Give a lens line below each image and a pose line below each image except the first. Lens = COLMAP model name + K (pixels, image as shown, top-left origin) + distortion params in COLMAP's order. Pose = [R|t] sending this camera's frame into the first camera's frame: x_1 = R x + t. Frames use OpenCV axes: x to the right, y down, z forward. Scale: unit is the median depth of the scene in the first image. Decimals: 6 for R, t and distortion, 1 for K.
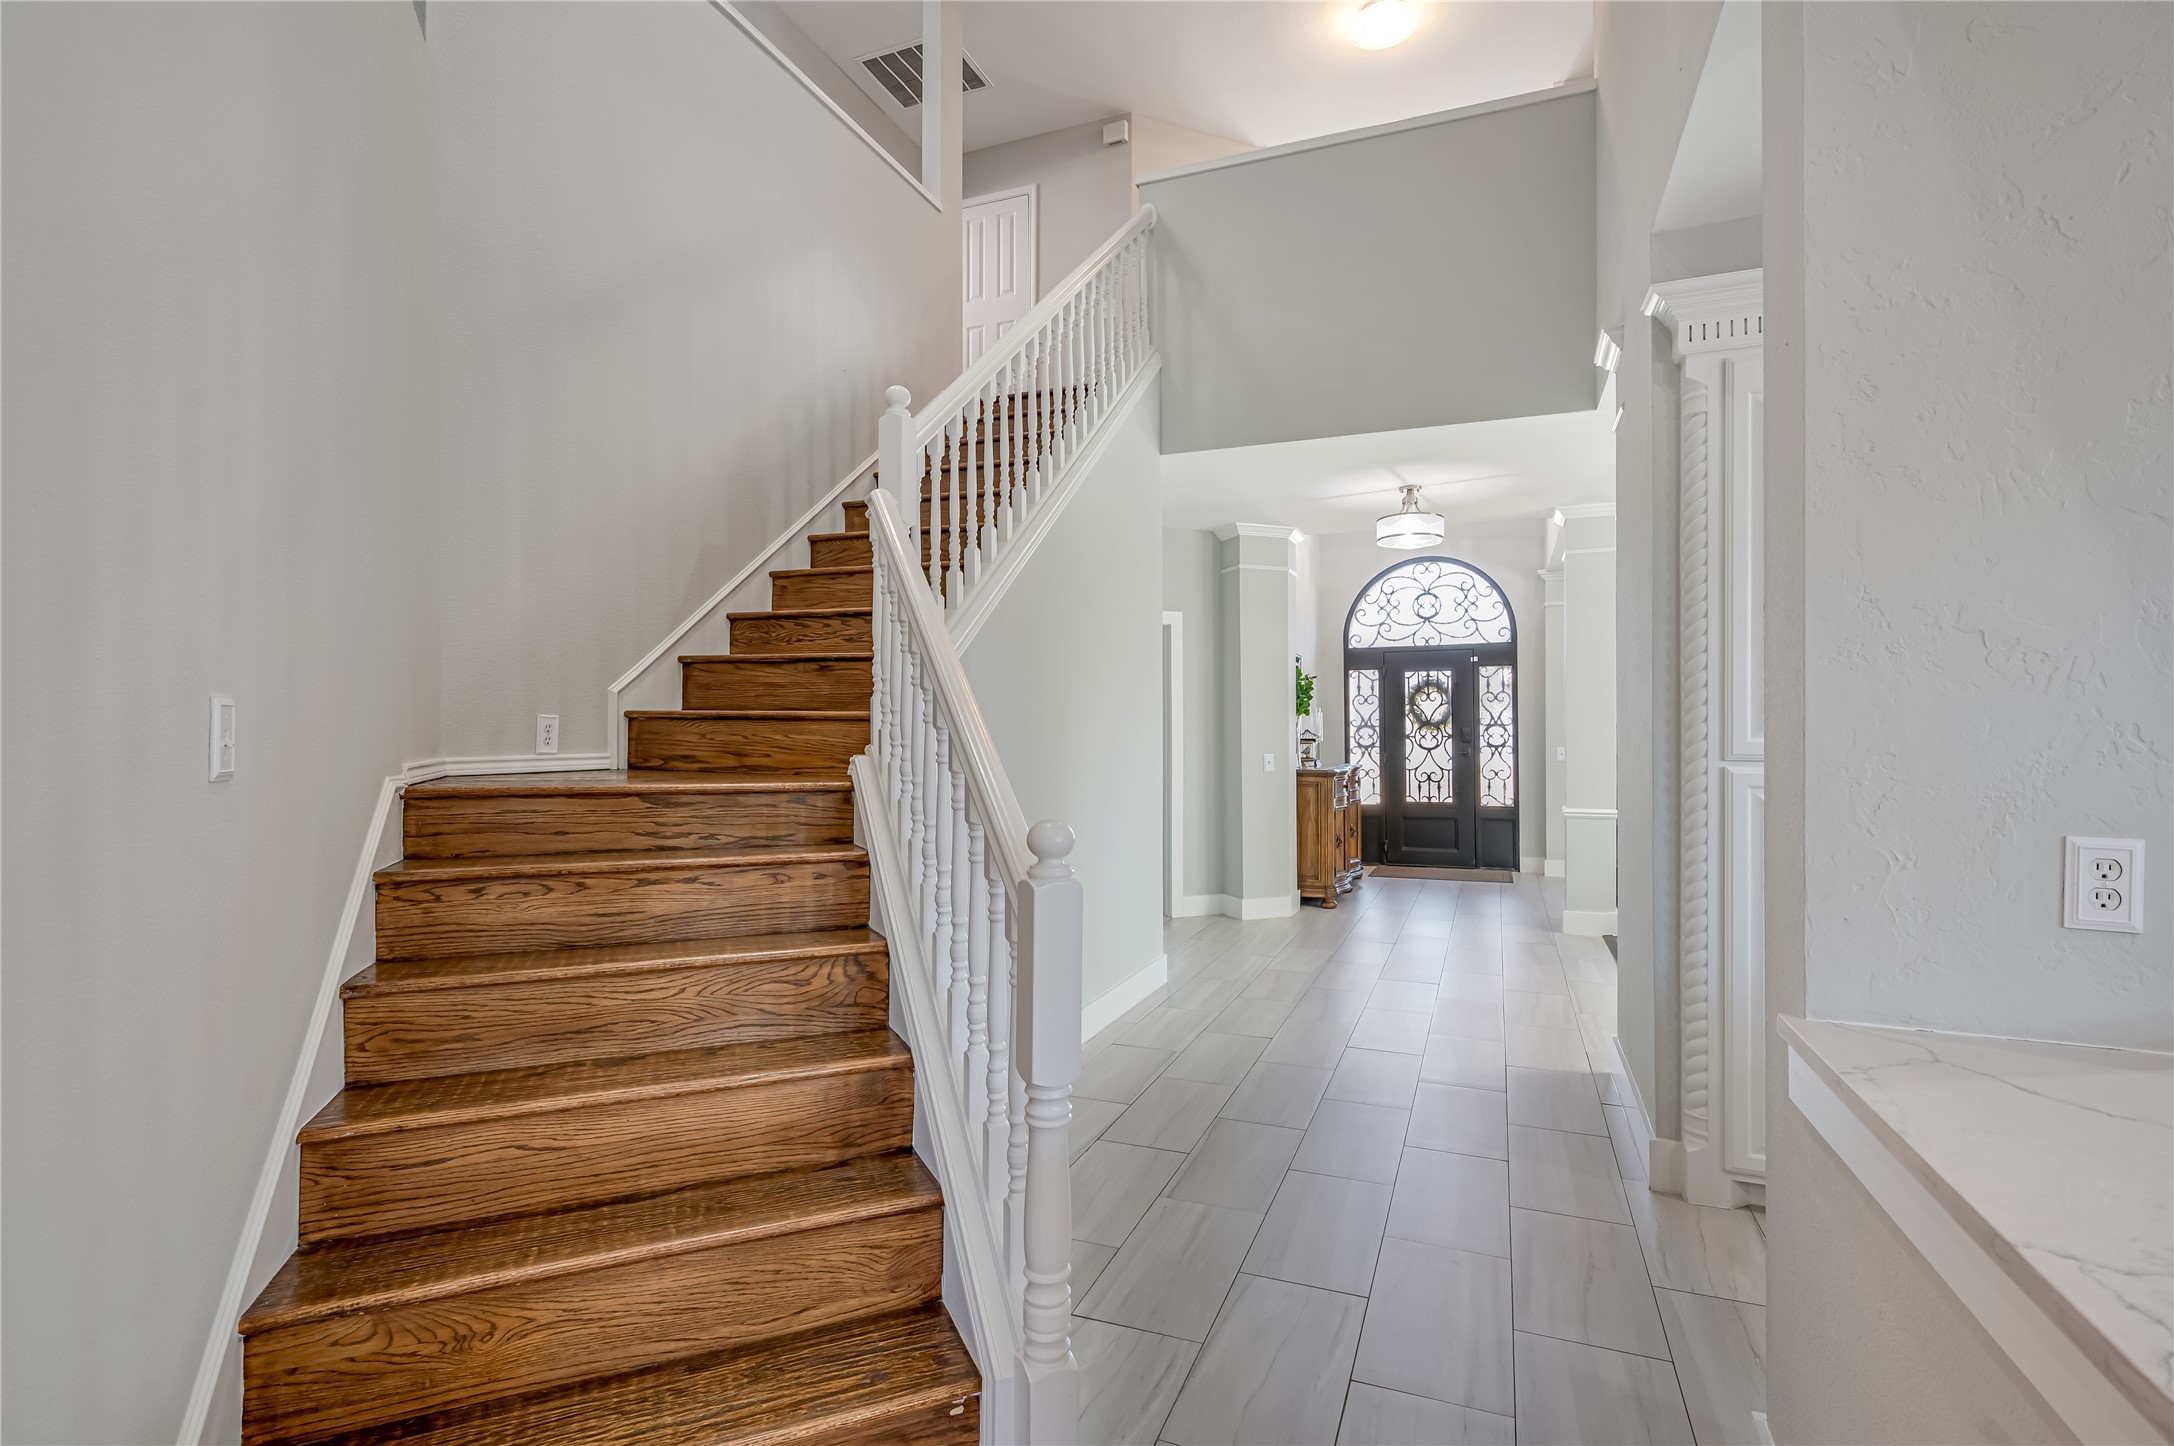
lens RADIAL K [[1008.4, 0, 1094.2], [0, 1008.4, 729.9], [0, 0, 1]] dist [-0.000595, -0.000007]
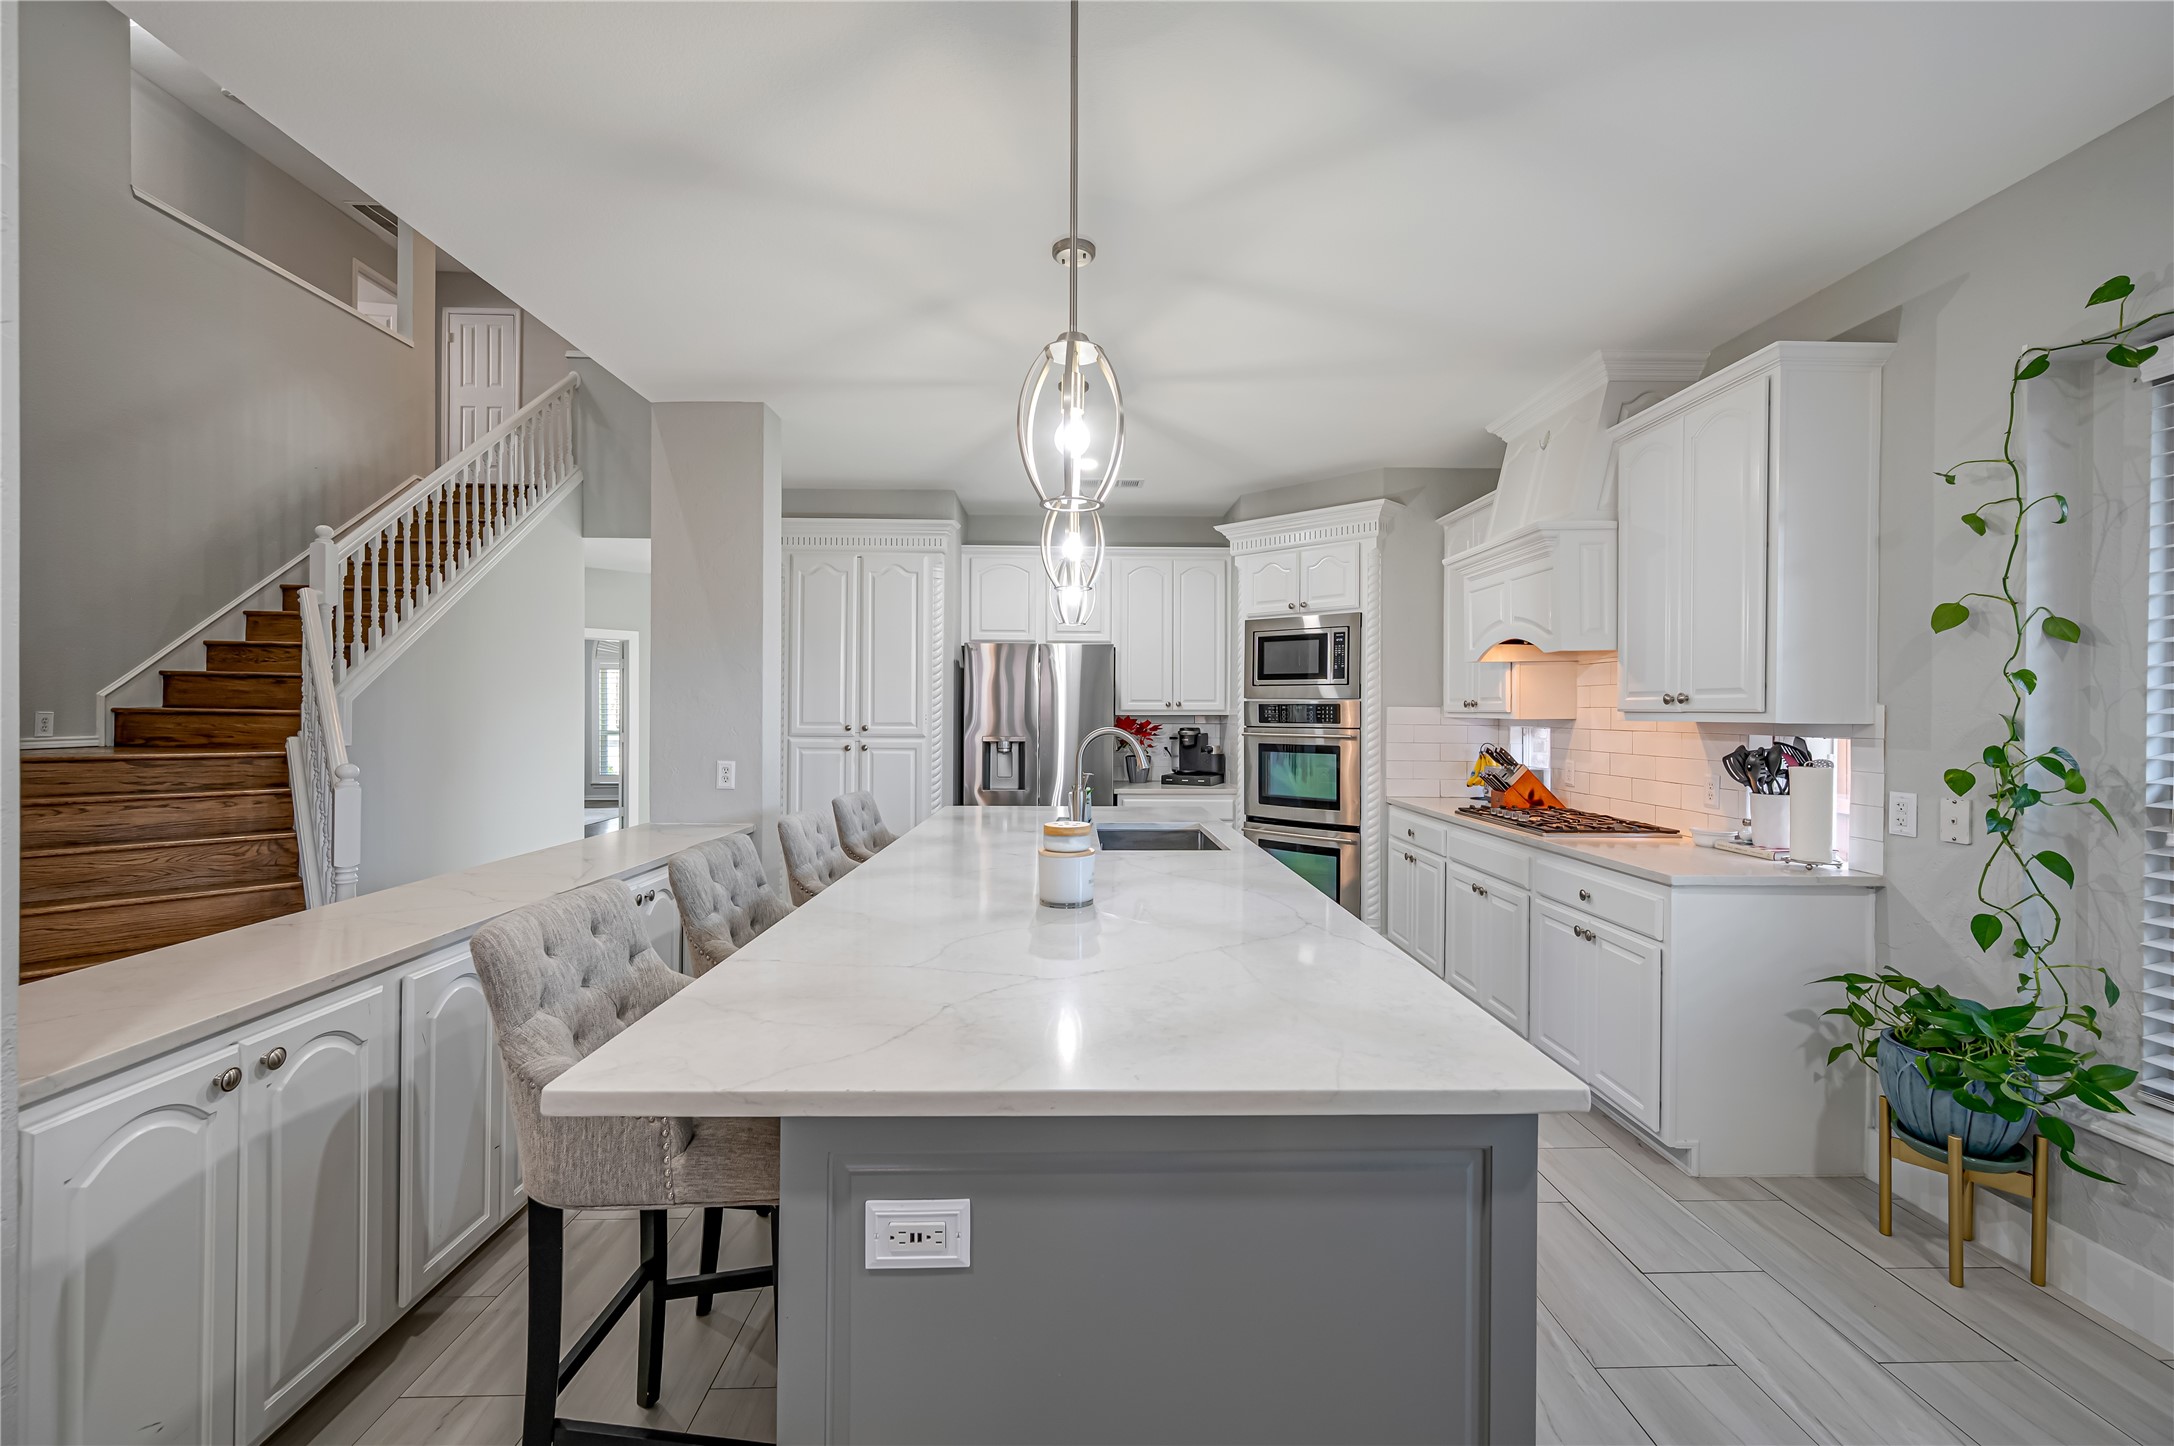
lens RADIAL K [[882.3, 0, 1097.4], [0, 882.3, 715.9], [0, 0, 1]] dist [-0.000097, -0.000447]
pose [[0.916321, 0.001264, 0.400443, 0.442022], [-0.006069, 0.999924, 0.010731, -0.036507], [-0.400399, -0.012263, 0.916259, -0.986820]]
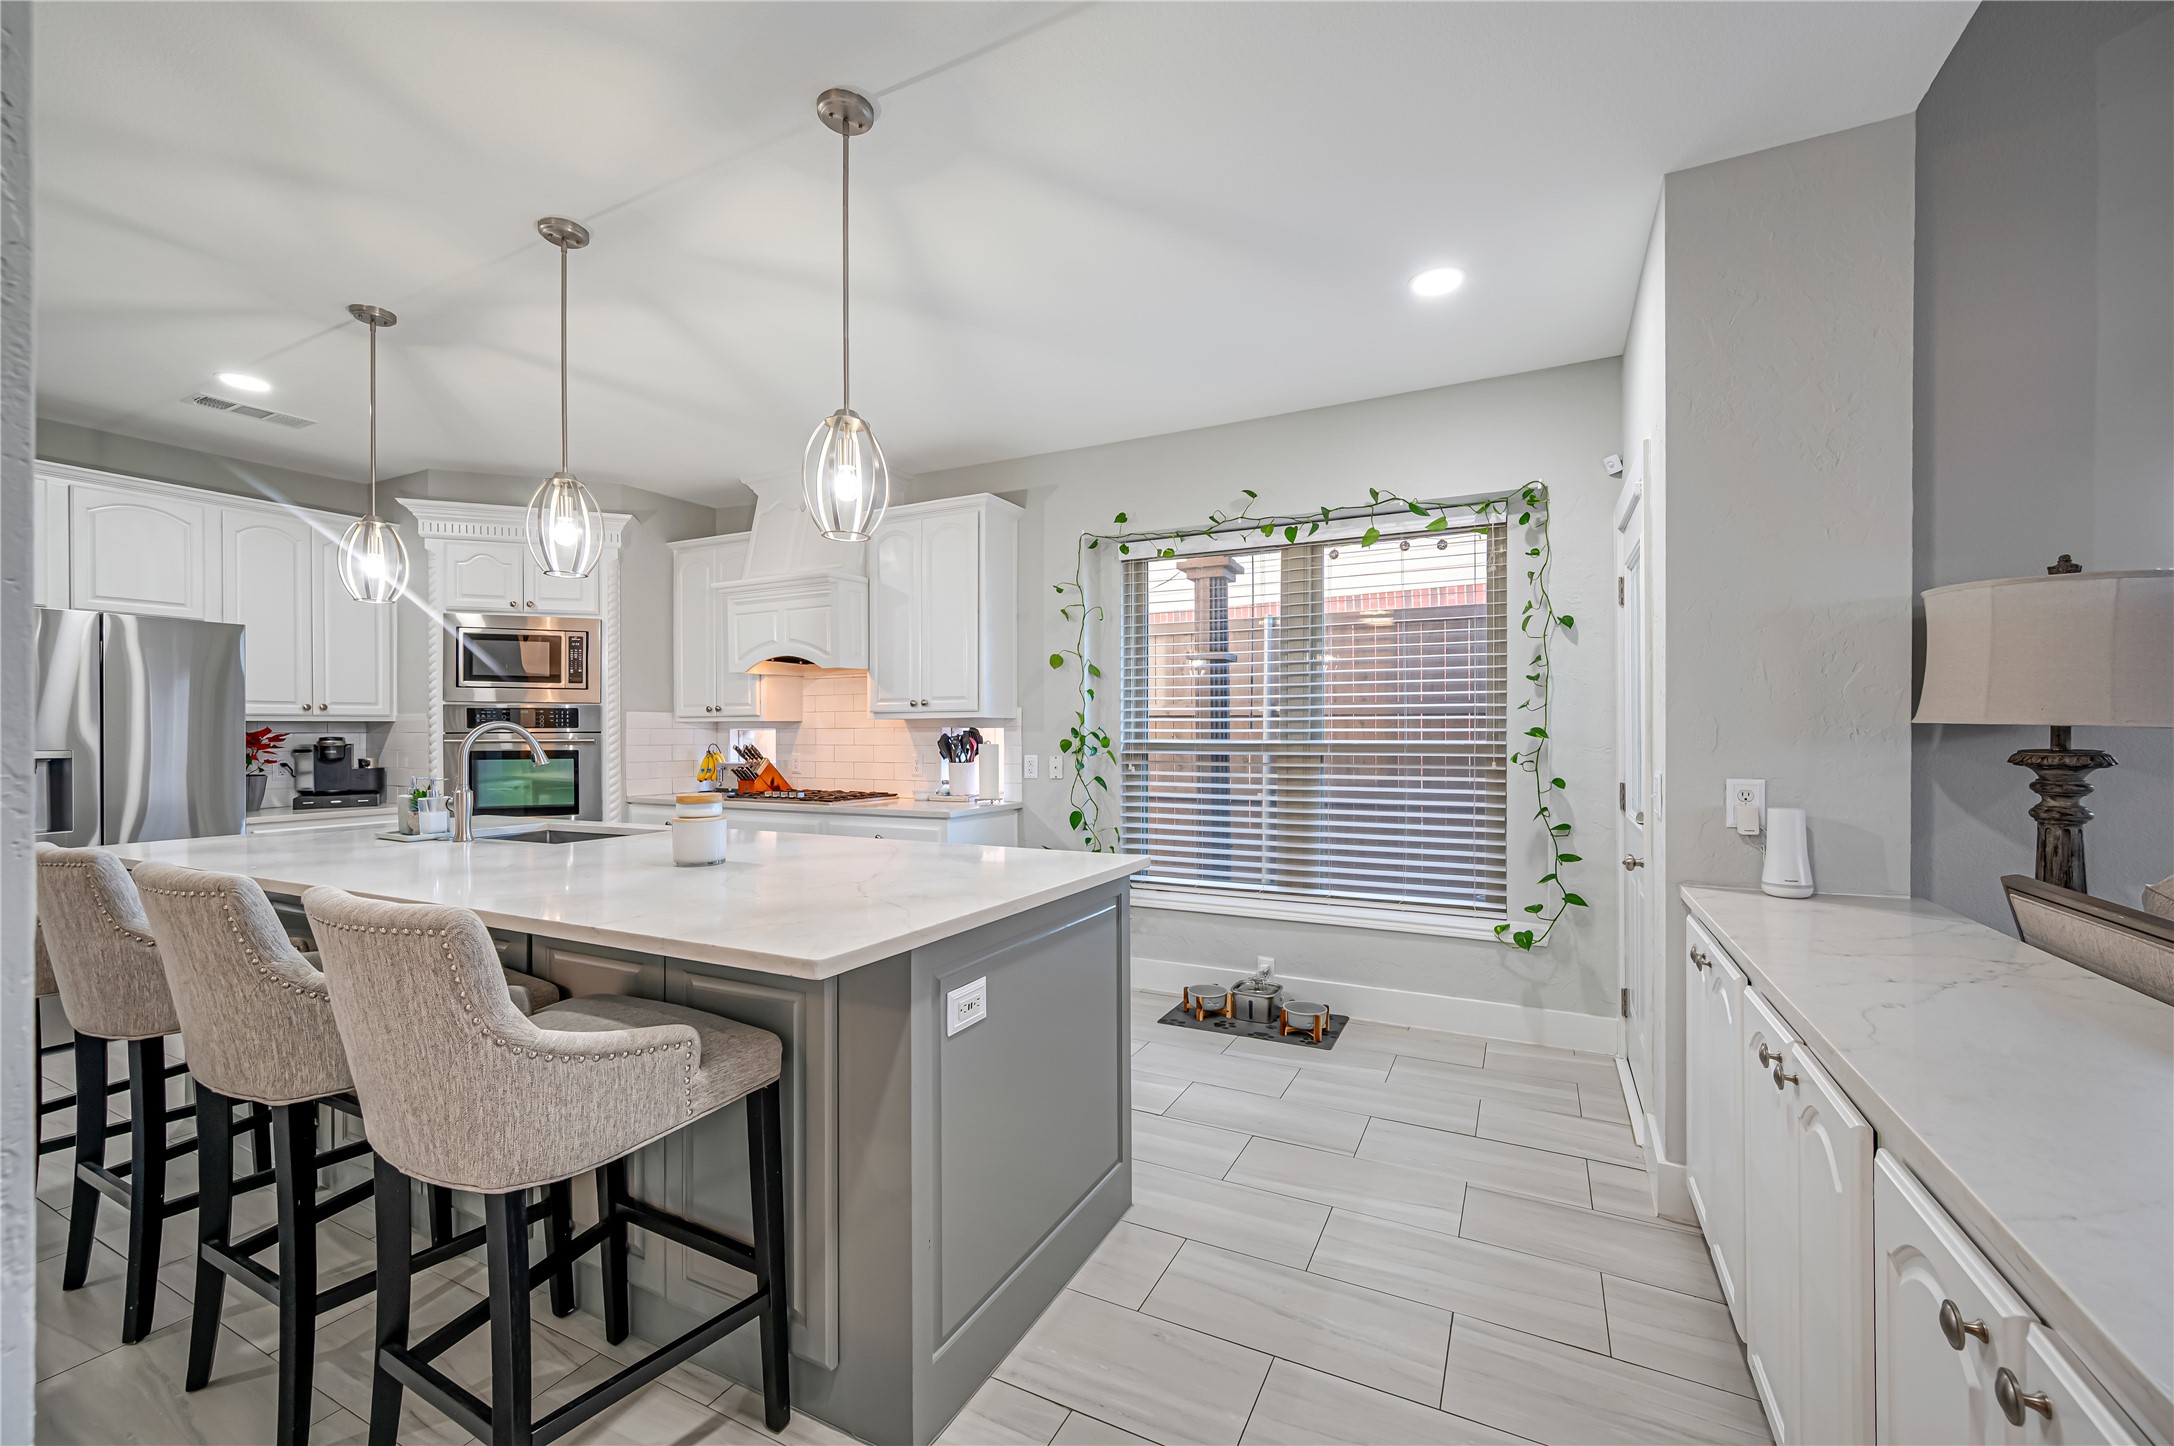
lens RADIAL K [[864.9, 0, 1098.3], [0, 864.9, 731.3], [0, 0, 1]] dist [-0.001083, -0.000002]
pose [[0.084992, 0.000128, 0.996382, -0.034937], [-0.000602, 1.000000, -0.000078, 0.000650], [-0.996381, -0.000593, 0.084992, -0.762878]]
